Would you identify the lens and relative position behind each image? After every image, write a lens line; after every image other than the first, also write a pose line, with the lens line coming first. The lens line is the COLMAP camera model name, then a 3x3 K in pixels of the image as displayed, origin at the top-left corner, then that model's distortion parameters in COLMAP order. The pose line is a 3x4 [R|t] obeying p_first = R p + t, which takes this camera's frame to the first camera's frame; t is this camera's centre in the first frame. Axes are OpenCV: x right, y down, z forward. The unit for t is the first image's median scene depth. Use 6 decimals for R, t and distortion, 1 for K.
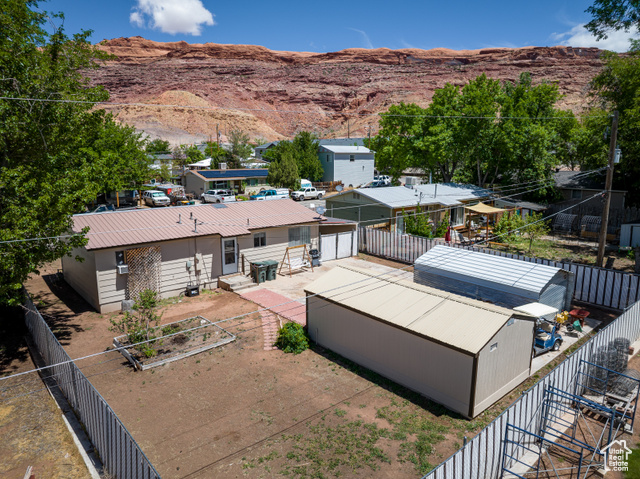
lens RADIAL K [[453.3, 0, 318.6], [0, 453.3, 238.8], [0, 0, 1]] dist [-0.061838, 0.034602]
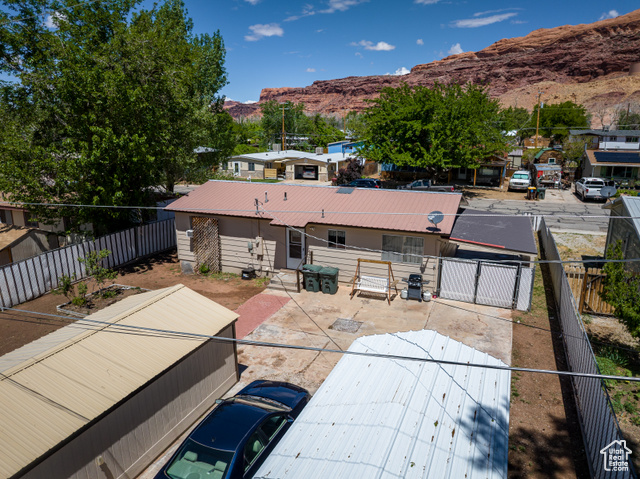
lens RADIAL K [[453.3, 0, 318.6], [0, 453.3, 238.8], [0, 0, 1]] dist [-0.061838, 0.034602]
pose [[0.436179, 0.214708, -0.873870, 0.029805], [-0.166061, 0.973644, 0.156335, -0.006427], [0.884405, 0.076925, 0.460338, 0.034698]]
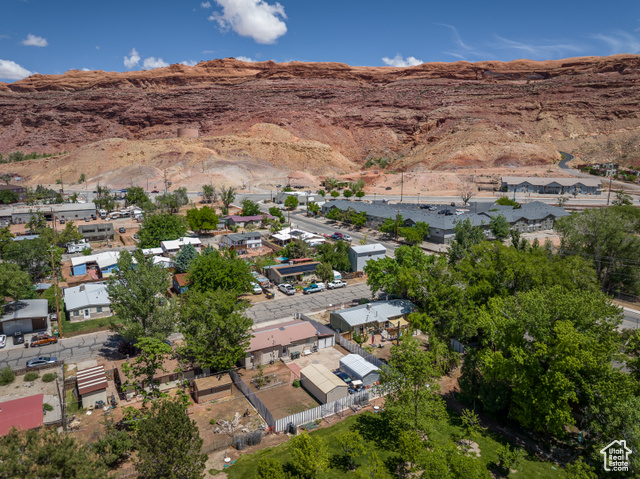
lens RADIAL K [[453.3, 0, 318.6], [0, 453.3, 238.8], [0, 0, 1]] dist [-0.061838, 0.034602]
pose [[0.984339, 0.034398, -0.172898, 0.028493], [-0.034032, 0.999408, 0.005084, -0.039482], [0.172971, 0.000880, 0.984927, -0.104939]]
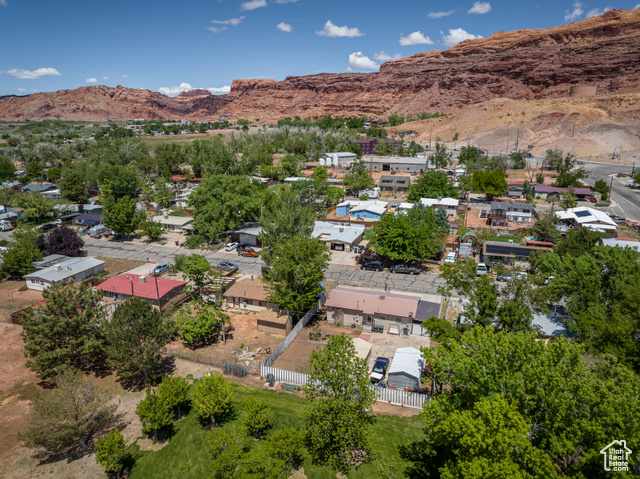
lens RADIAL K [[453.3, 0, 318.6], [0, 453.3, 238.8], [0, 0, 1]] dist [-0.061838, 0.034602]
pose [[0.495169, 0.231821, -0.837297, 0.100919], [-0.162133, 0.971470, 0.173086, -0.047314], [0.853534, 0.050047, 0.518628, -0.040278]]
